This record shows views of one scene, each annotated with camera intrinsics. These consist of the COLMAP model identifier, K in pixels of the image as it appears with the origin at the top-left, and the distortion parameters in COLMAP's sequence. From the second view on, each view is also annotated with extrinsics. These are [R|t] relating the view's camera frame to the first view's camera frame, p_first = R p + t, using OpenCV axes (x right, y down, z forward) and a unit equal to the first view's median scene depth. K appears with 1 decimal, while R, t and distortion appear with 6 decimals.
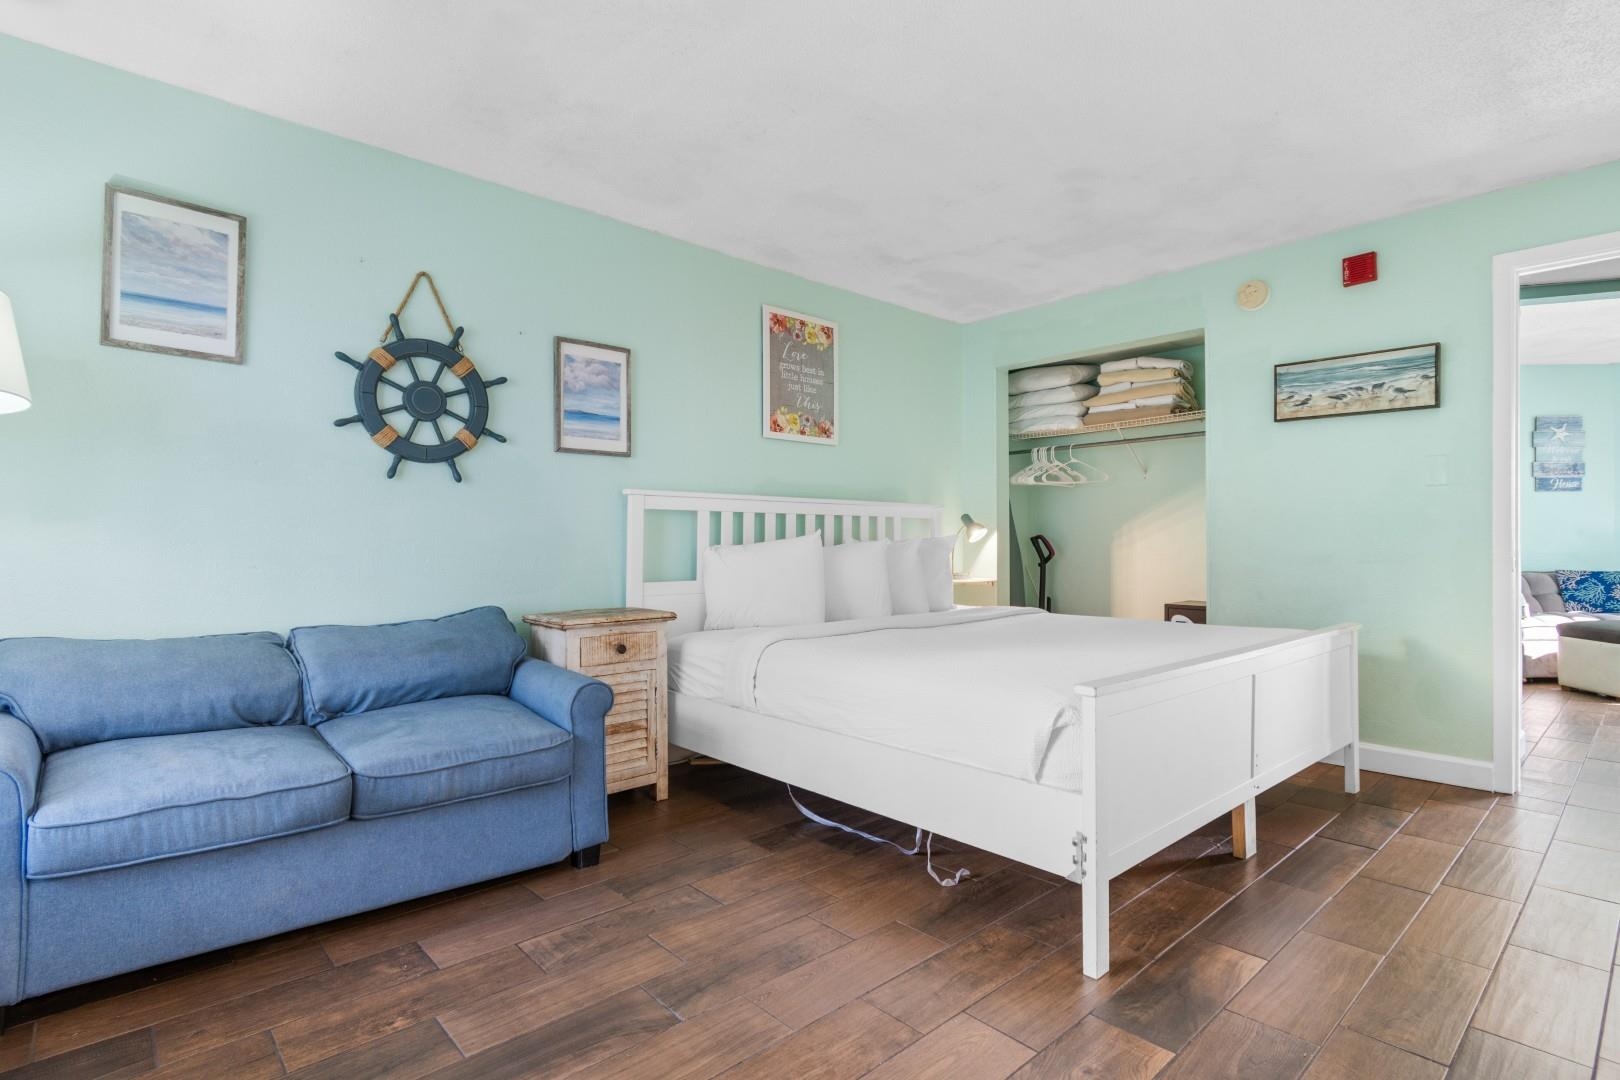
lens RADIAL K [[814.4, 0, 807.3], [0, 814.4, 556.6], [0, 0, 1]] dist [0.000809, -0.004984]
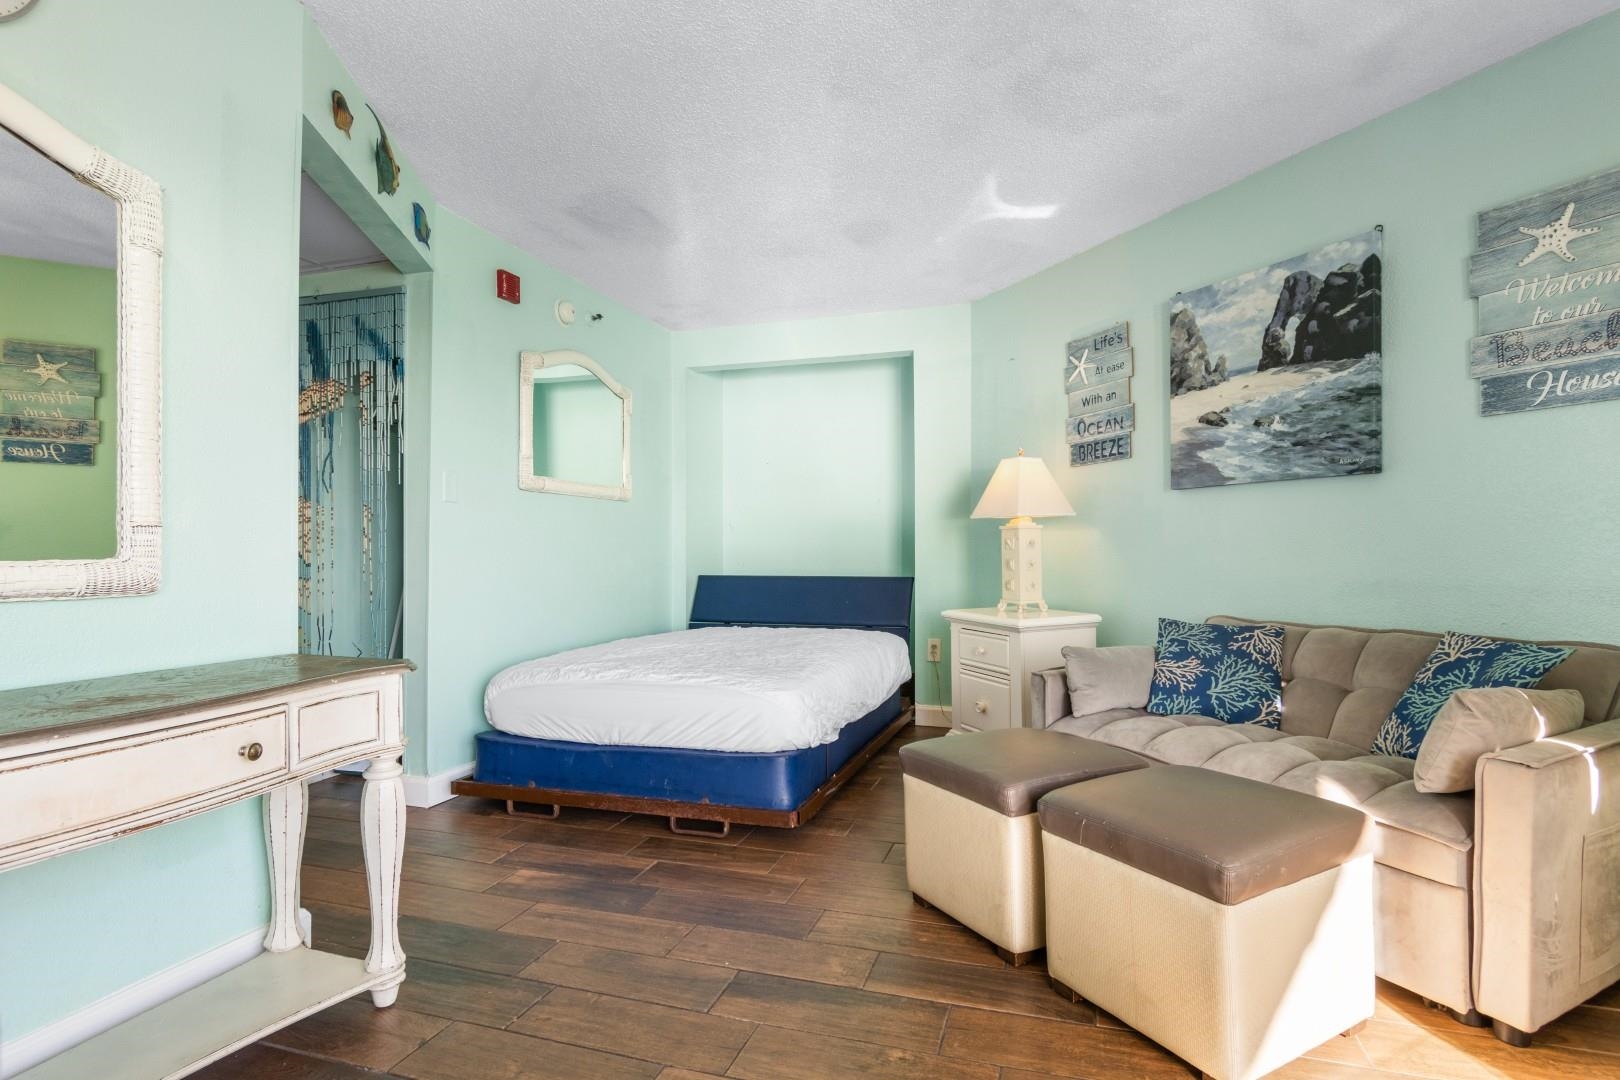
lens RADIAL K [[814.4, 0, 807.3], [0, 814.4, 556.6], [0, 0, 1]] dist [0.000809, -0.004984]
pose [[0.496625, 0.006606, -0.867940, 1.066543], [-0.008583, 0.999960, 0.002700, -0.016059], [0.867923, 0.006109, 0.496661, 0.559216]]
